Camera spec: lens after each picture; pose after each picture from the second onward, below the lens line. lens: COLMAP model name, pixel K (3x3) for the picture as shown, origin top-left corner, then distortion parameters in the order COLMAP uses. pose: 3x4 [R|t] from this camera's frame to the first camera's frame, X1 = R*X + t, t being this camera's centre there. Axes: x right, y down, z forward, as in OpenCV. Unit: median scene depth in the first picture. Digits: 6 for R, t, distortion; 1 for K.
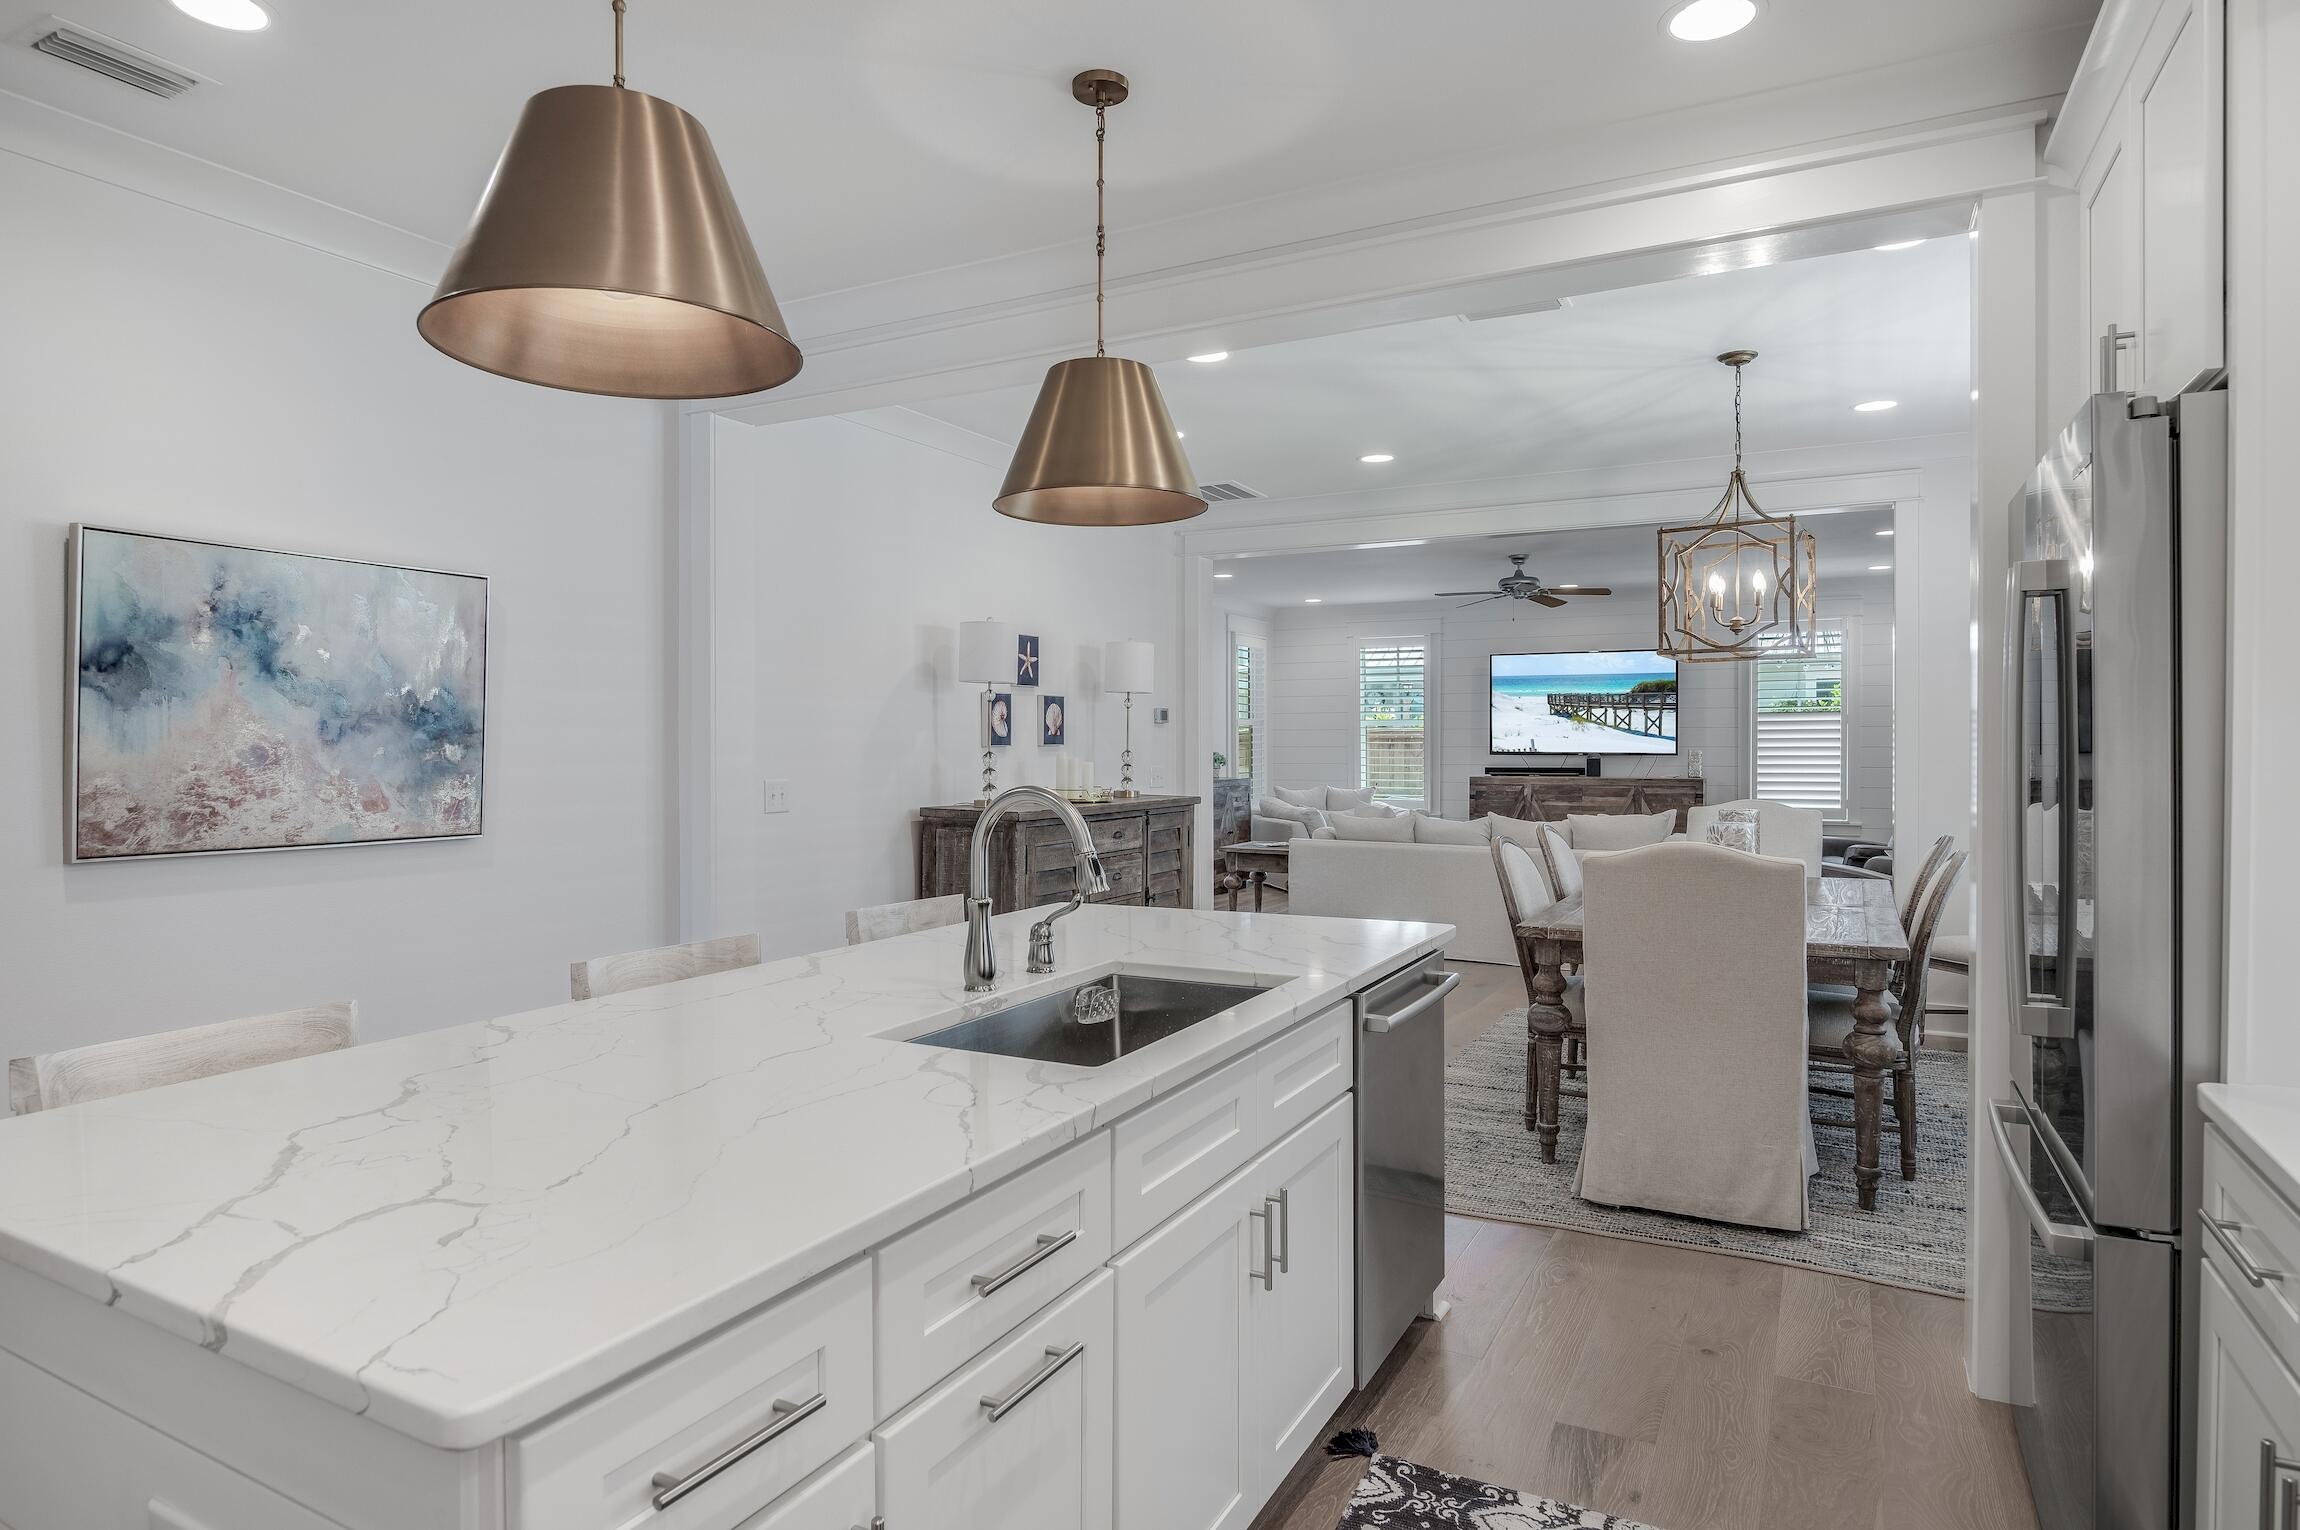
lens RADIAL K [[1206.6, 0, 1183.4], [0, 1206.6, 743.2], [0, 0, 1]] dist [-0.017123, 0.003306]
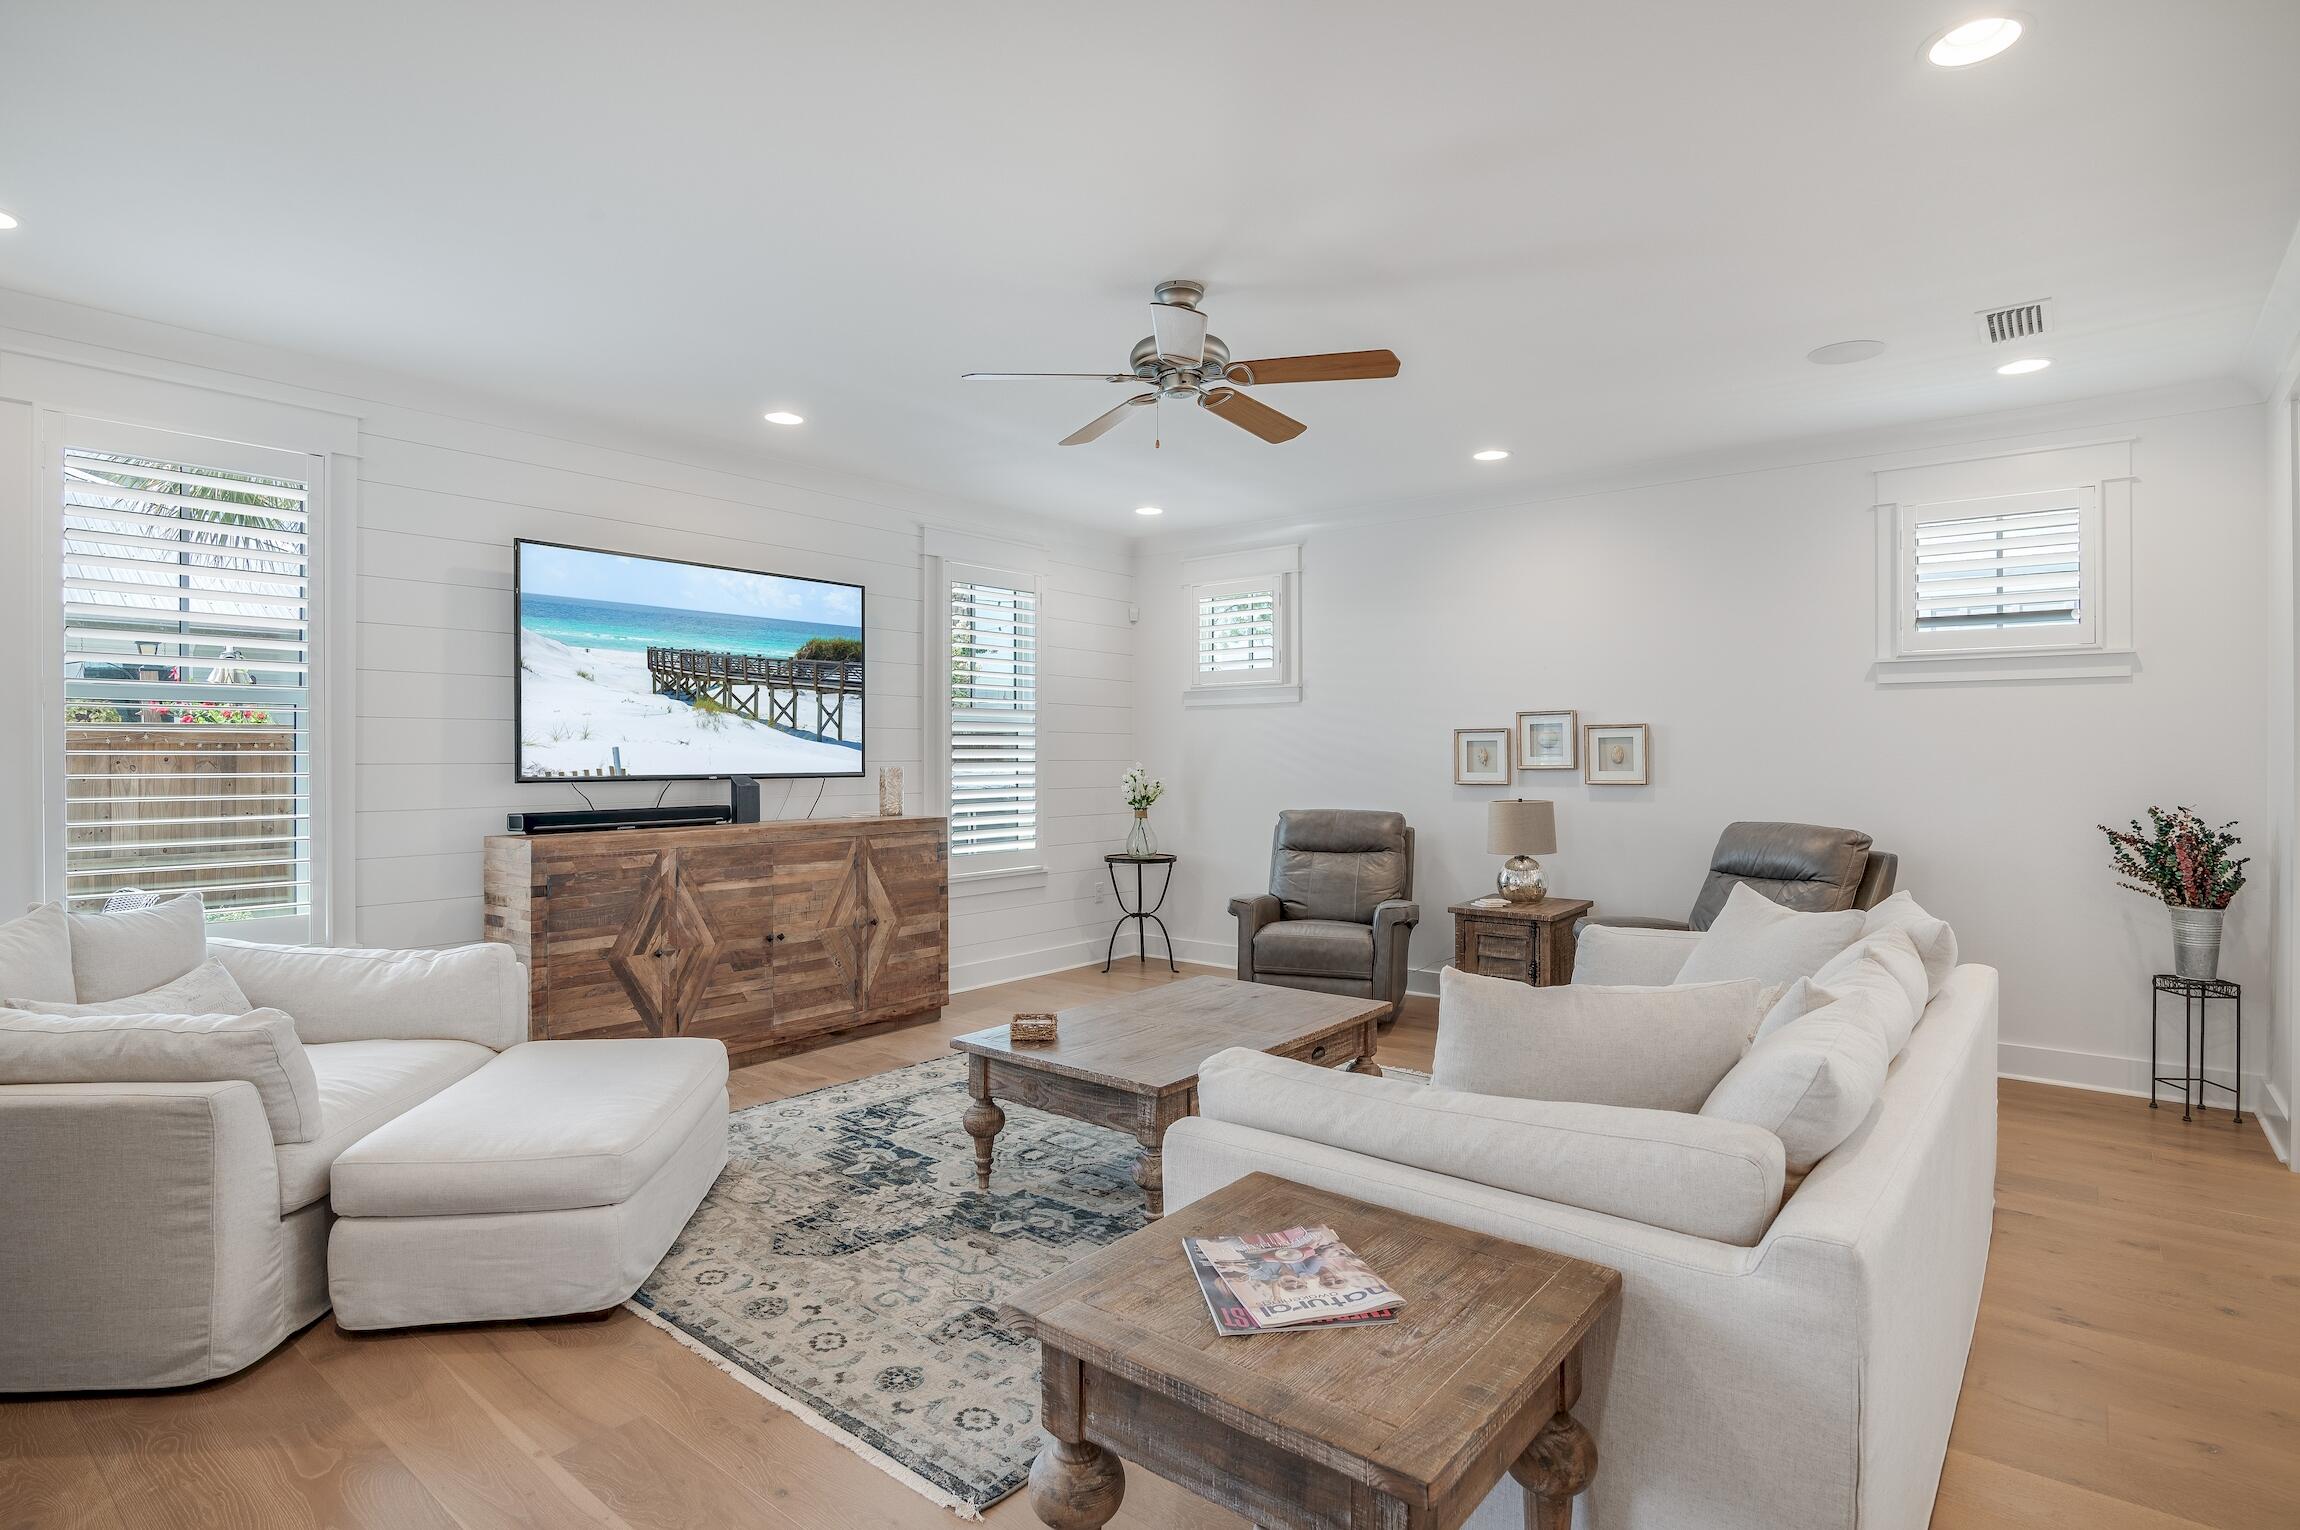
lens RADIAL K [[1137.8, 0, 1078.1], [0, 1137.8, 763.7], [0, 0, 1]] dist [-0.016237, -0.000801]
pose [[0.228316, -0.008933, 0.973546, -0.084200], [0.003261, 0.999959, 0.008411, 0.000192], [-0.973582, 0.001254, 0.228336, 0.794744]]
